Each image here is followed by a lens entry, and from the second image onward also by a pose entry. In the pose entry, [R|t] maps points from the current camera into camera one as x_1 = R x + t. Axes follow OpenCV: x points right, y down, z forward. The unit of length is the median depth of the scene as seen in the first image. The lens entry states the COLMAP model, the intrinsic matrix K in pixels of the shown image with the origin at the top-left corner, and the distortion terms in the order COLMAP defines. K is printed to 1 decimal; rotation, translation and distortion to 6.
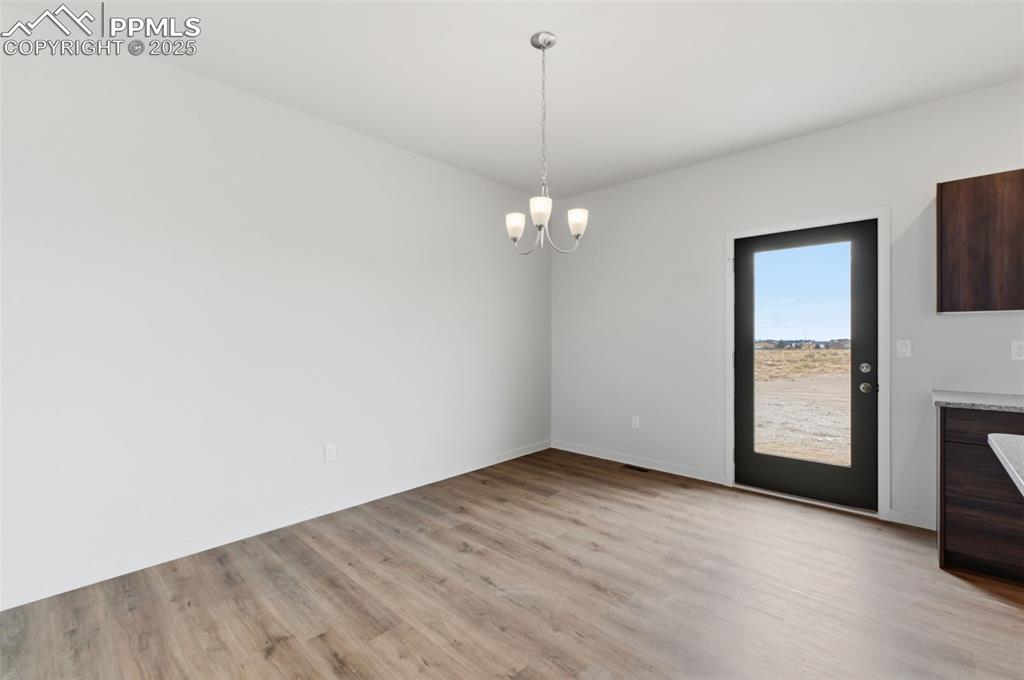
lens RADIAL K [[445.3, 0, 510.9], [0, 445.3, 337.3], [0, 0, 1]] dist [-0.001328, -0.000187]
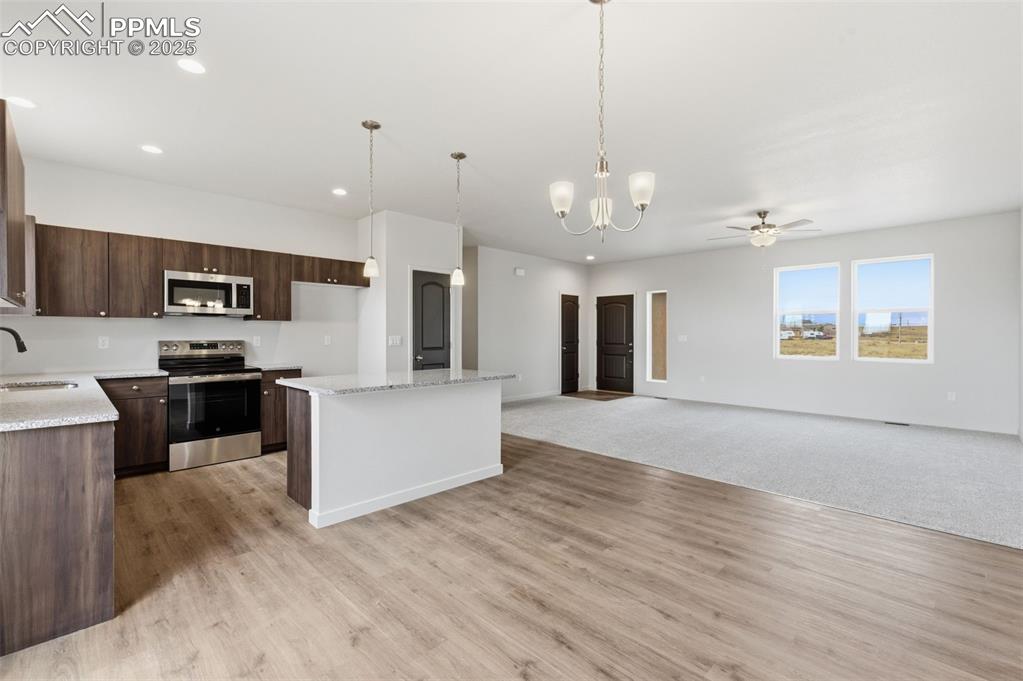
lens RADIAL K [[450.2, 0, 509.0], [0, 450.2, 337.8], [0, 0, 1]] dist [-0.001939, -0.000042]
pose [[-0.999294, -0.001461, 0.037531, 0.191732], [-0.001034, 0.999935, 0.011375, -0.004686], [-0.037545, 0.011329, -0.999231, 1.630251]]
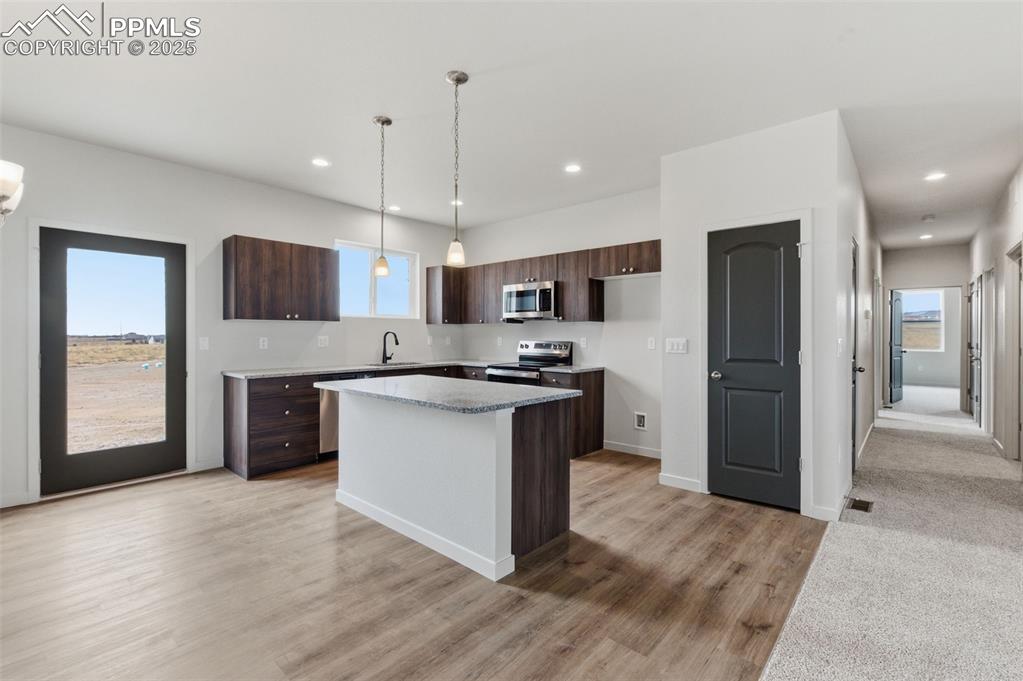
lens RADIAL K [[448.6, 0, 508.5], [0, 448.6, 335.1], [0, 0, 1]] dist [-0.000267, -0.000002]
pose [[-0.020127, -0.001086, 0.999797, -0.598919], [0.001772, 0.999998, 0.001122, -0.001733], [-0.999796, 0.001794, -0.020125, 0.088594]]
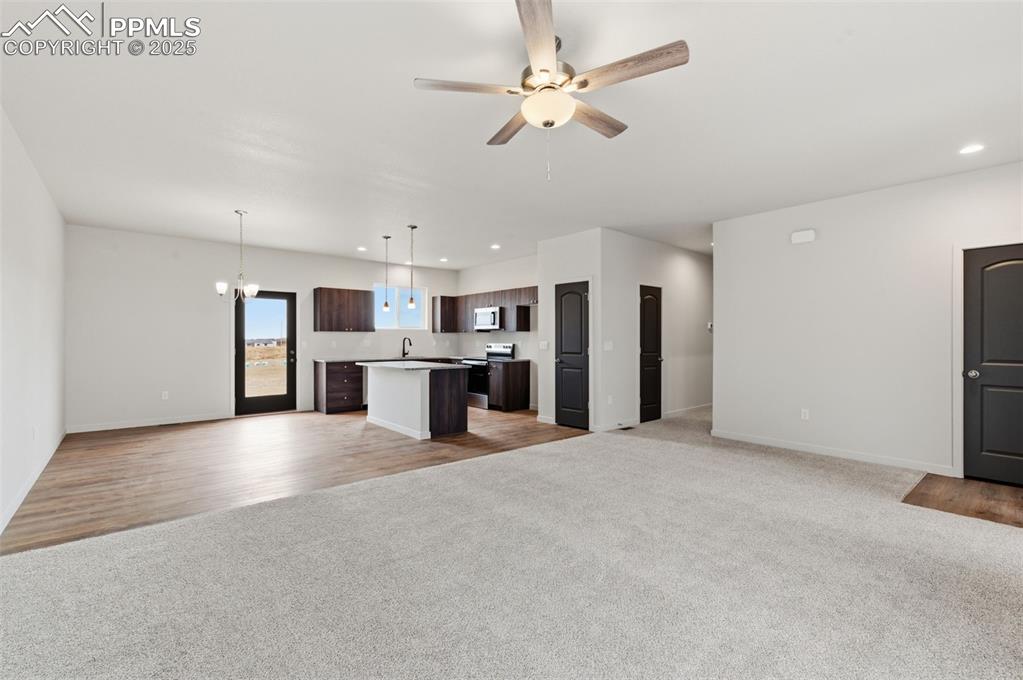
lens RADIAL K [[450.2, 0, 509.0], [0, 450.2, 337.3], [0, 0, 1]] dist [-0.001939, -0.000042]
pose [[0.118043, 0.004054, 0.993000, -1.810244], [0.002582, 0.999987, -0.004389, -0.001830], [-0.993005, 0.003082, 0.118031, -0.576522]]
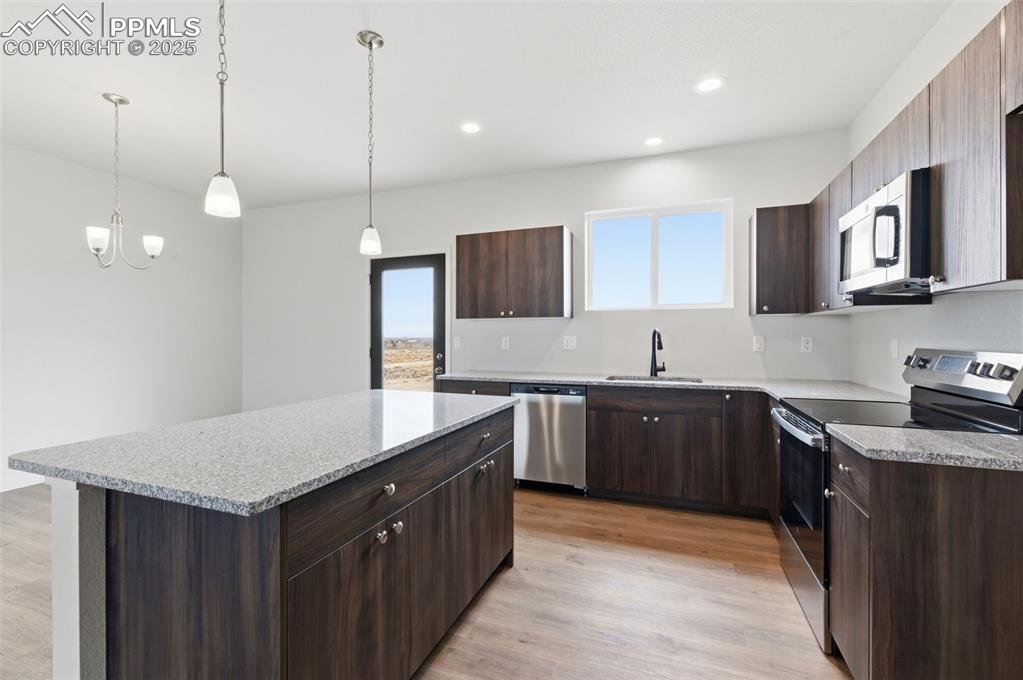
lens RADIAL K [[450.2, 0, 509.0], [0, 450.2, 337.3], [0, 0, 1]] dist [-0.001939, -0.000042]
pose [[0.924839, -0.004490, 0.380333, 0.533669], [0.003415, 0.999988, 0.003501, 0.001873], [-0.380345, -0.001939, 0.924843, -0.511712]]
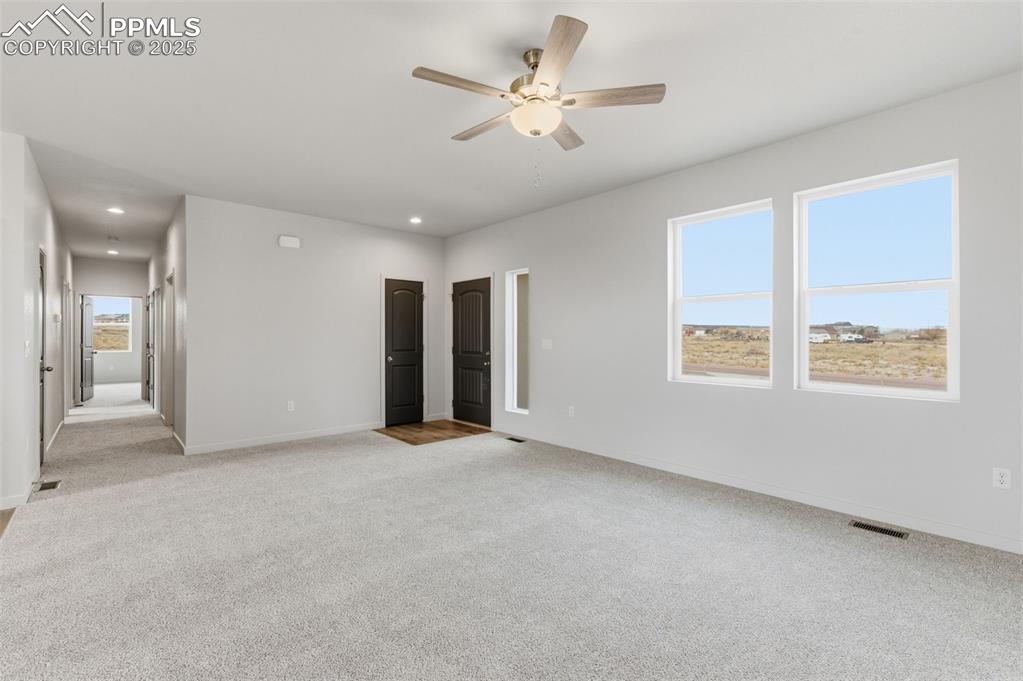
lens RADIAL K [[452.7, 0, 509.6], [0, 452.7, 337.6], [0, 0, 1]] dist [0.000332, 0.000267]
pose [[-0.995693, 0.000092, 0.092708, -0.964198], [0.000385, 0.999995, 0.003142, -0.002137], [-0.092707, 0.003164, -0.995688, 0.381390]]
